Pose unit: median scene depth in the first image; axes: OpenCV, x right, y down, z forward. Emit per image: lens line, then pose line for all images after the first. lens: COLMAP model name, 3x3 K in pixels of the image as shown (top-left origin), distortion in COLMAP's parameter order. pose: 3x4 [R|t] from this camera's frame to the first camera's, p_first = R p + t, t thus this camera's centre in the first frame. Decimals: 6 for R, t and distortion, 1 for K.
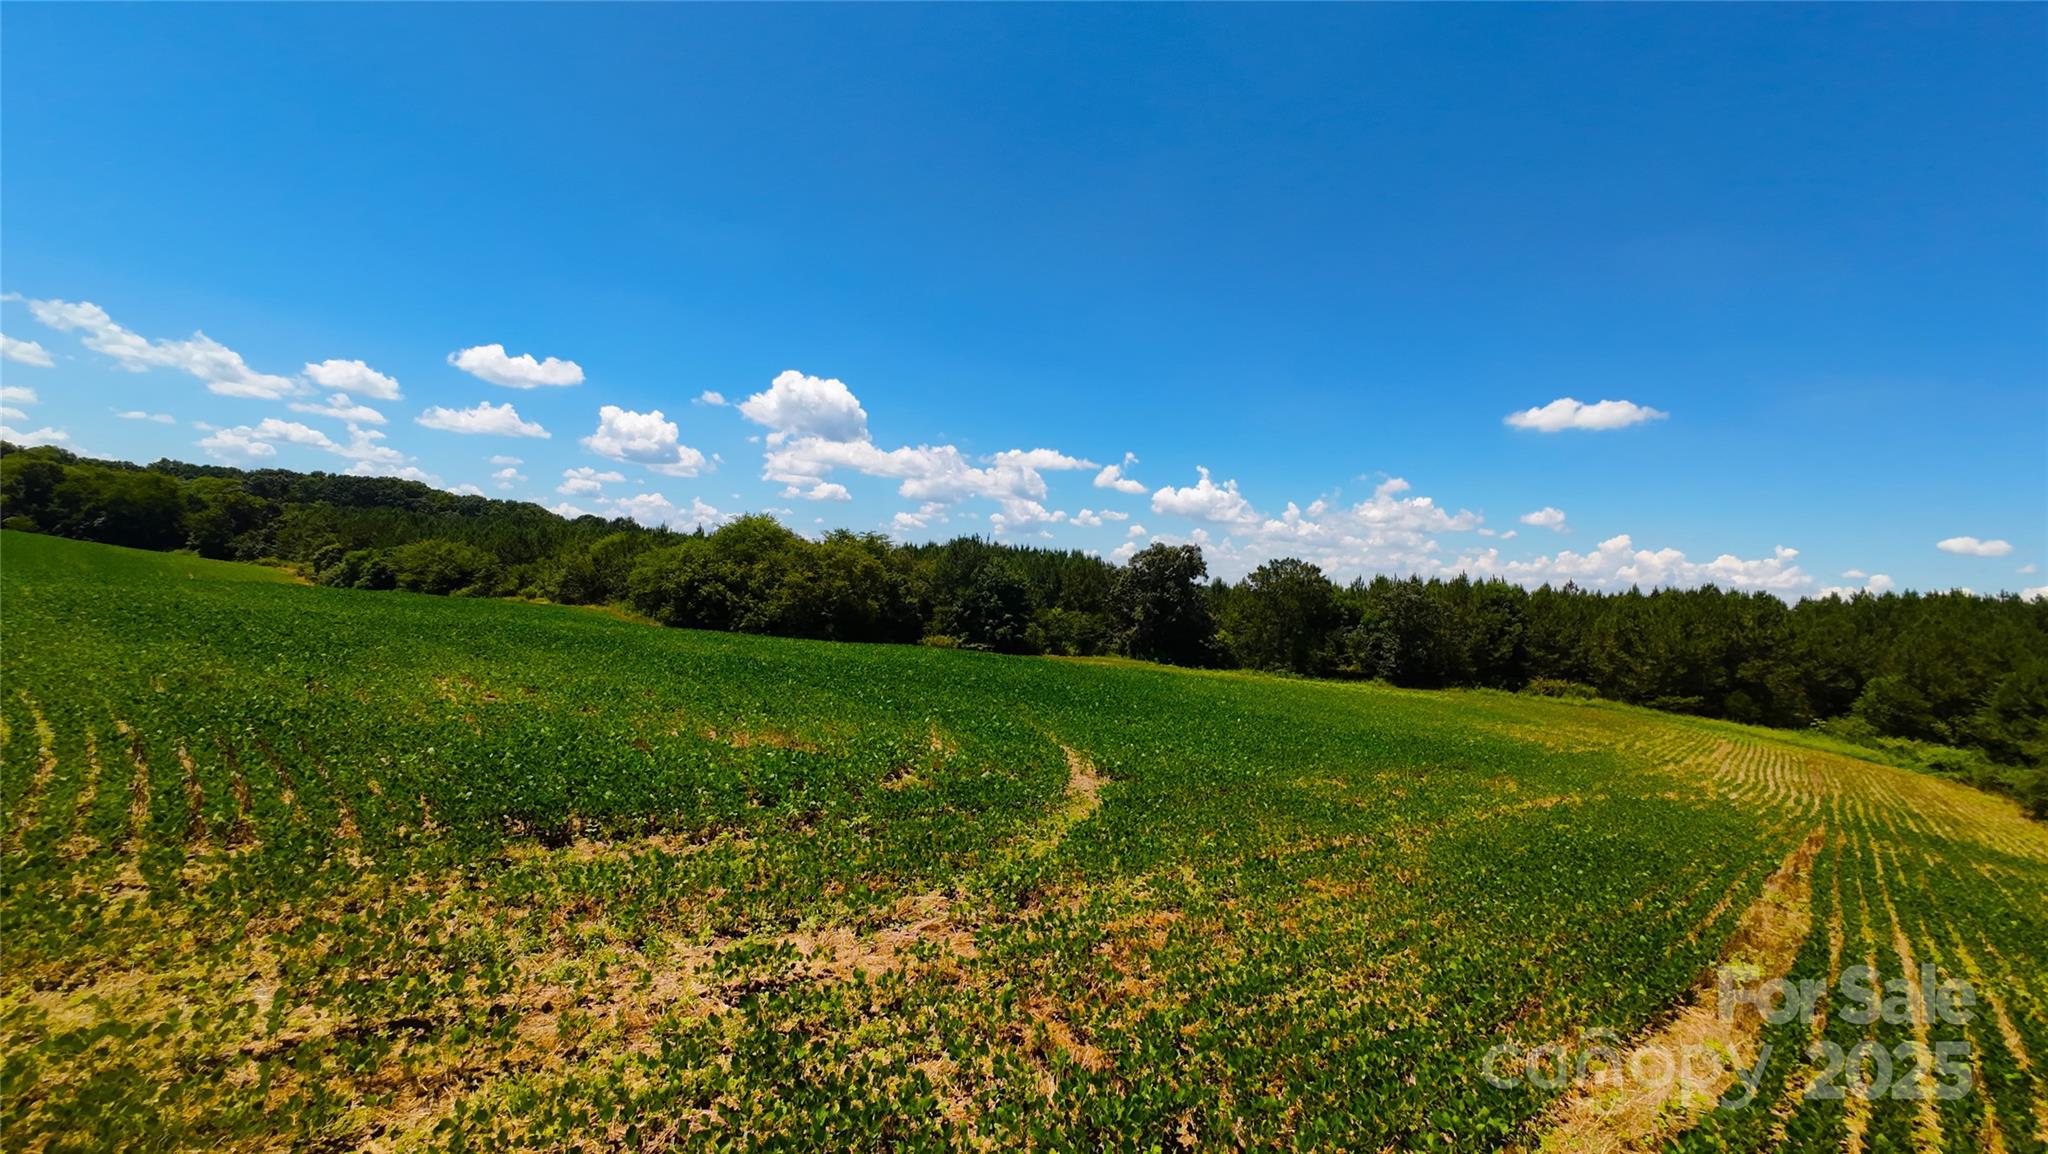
lens RADIAL K [[767.8, 0, 1024.0], [0, 767.8, 577.0], [0, 0, 1]] dist [-0.003607, -0.000076]
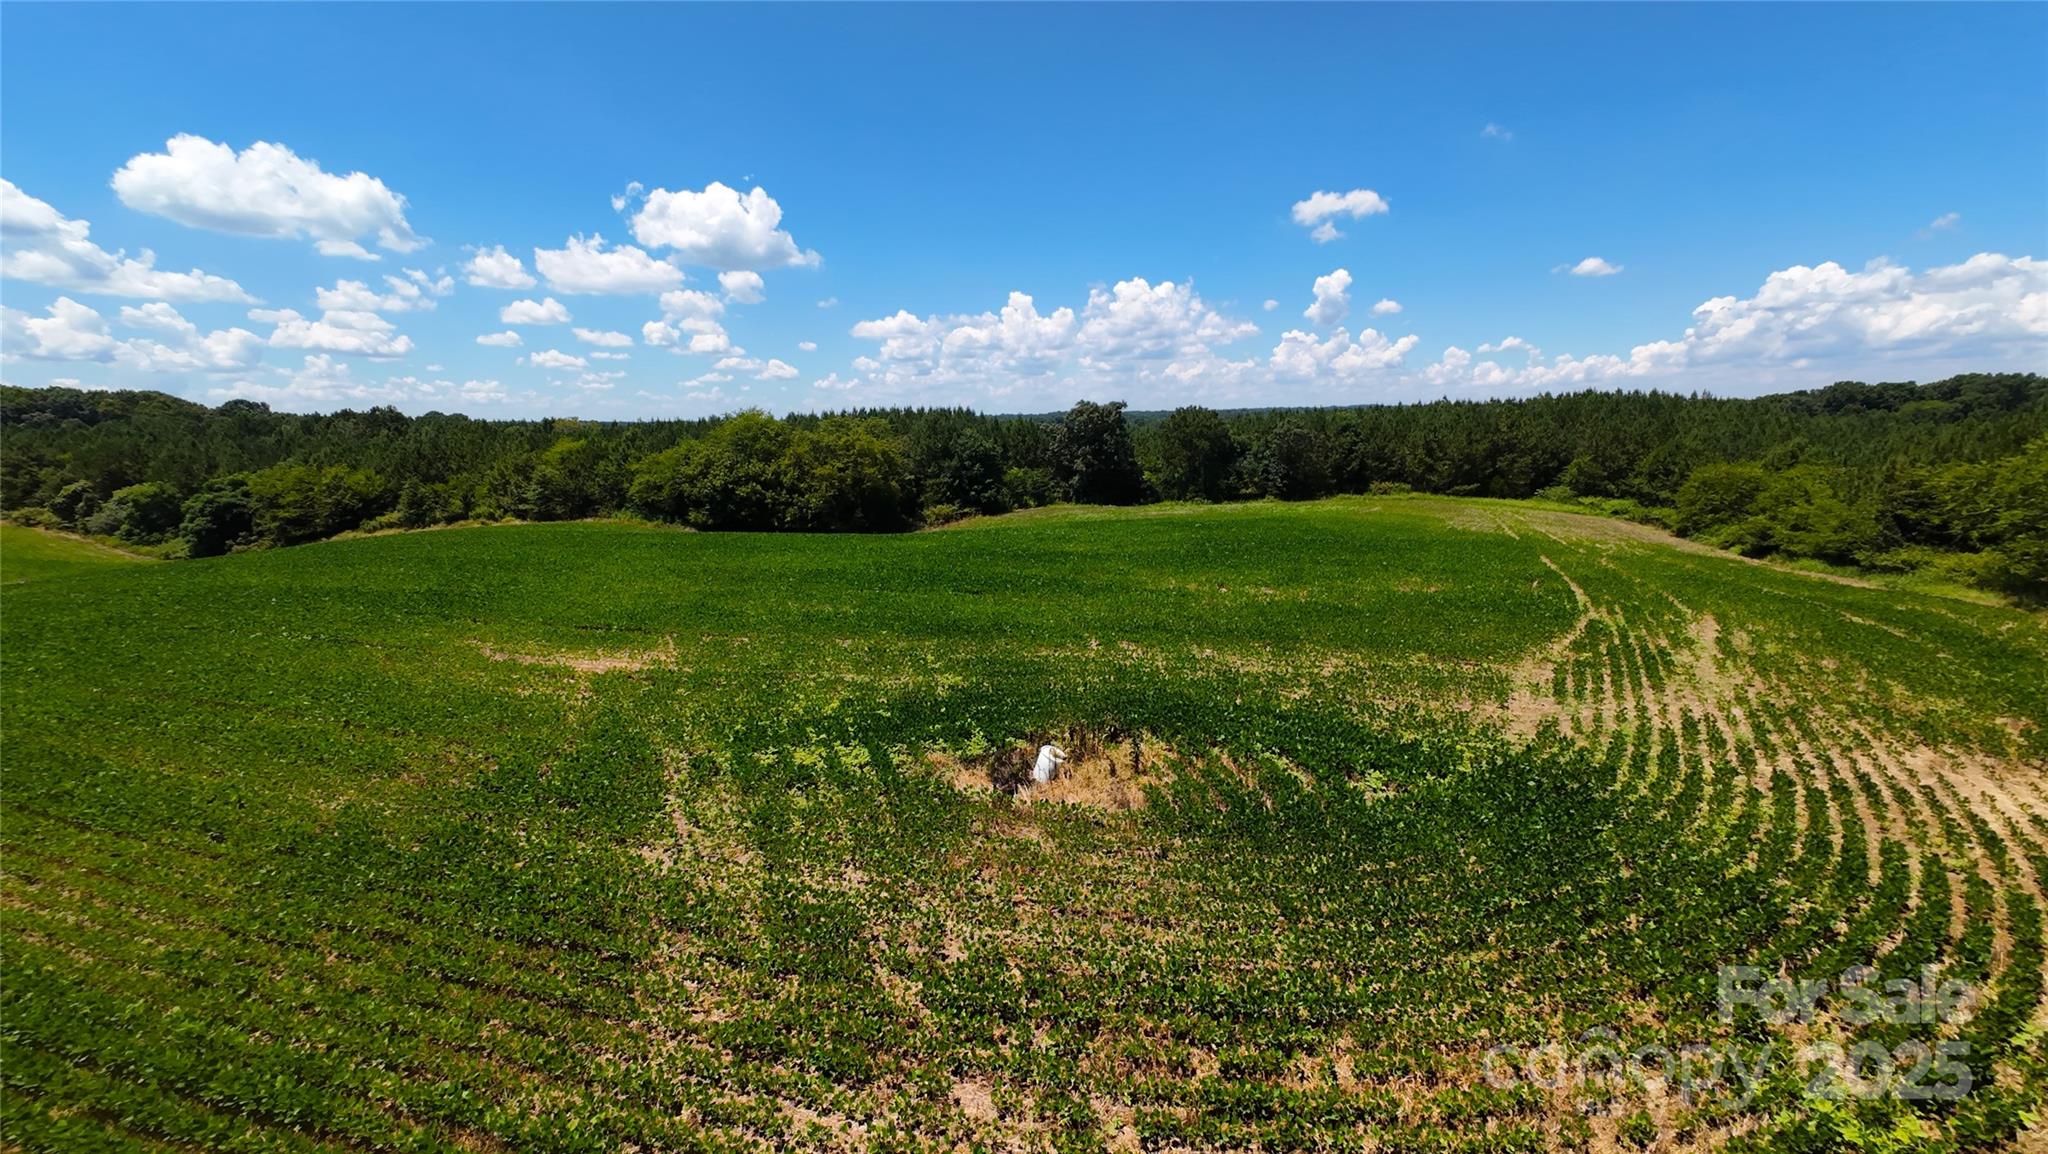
lens RADIAL K [[767.8, 0, 1024.0], [0, 767.8, 577.0], [0, 0, 1]] dist [-0.003607, -0.000076]
pose [[0.944757, -0.150845, 0.291000, -0.340704], [0.085759, 0.970641, 0.224725, -0.065010], [-0.316355, -0.187355, 0.929956, -0.105005]]
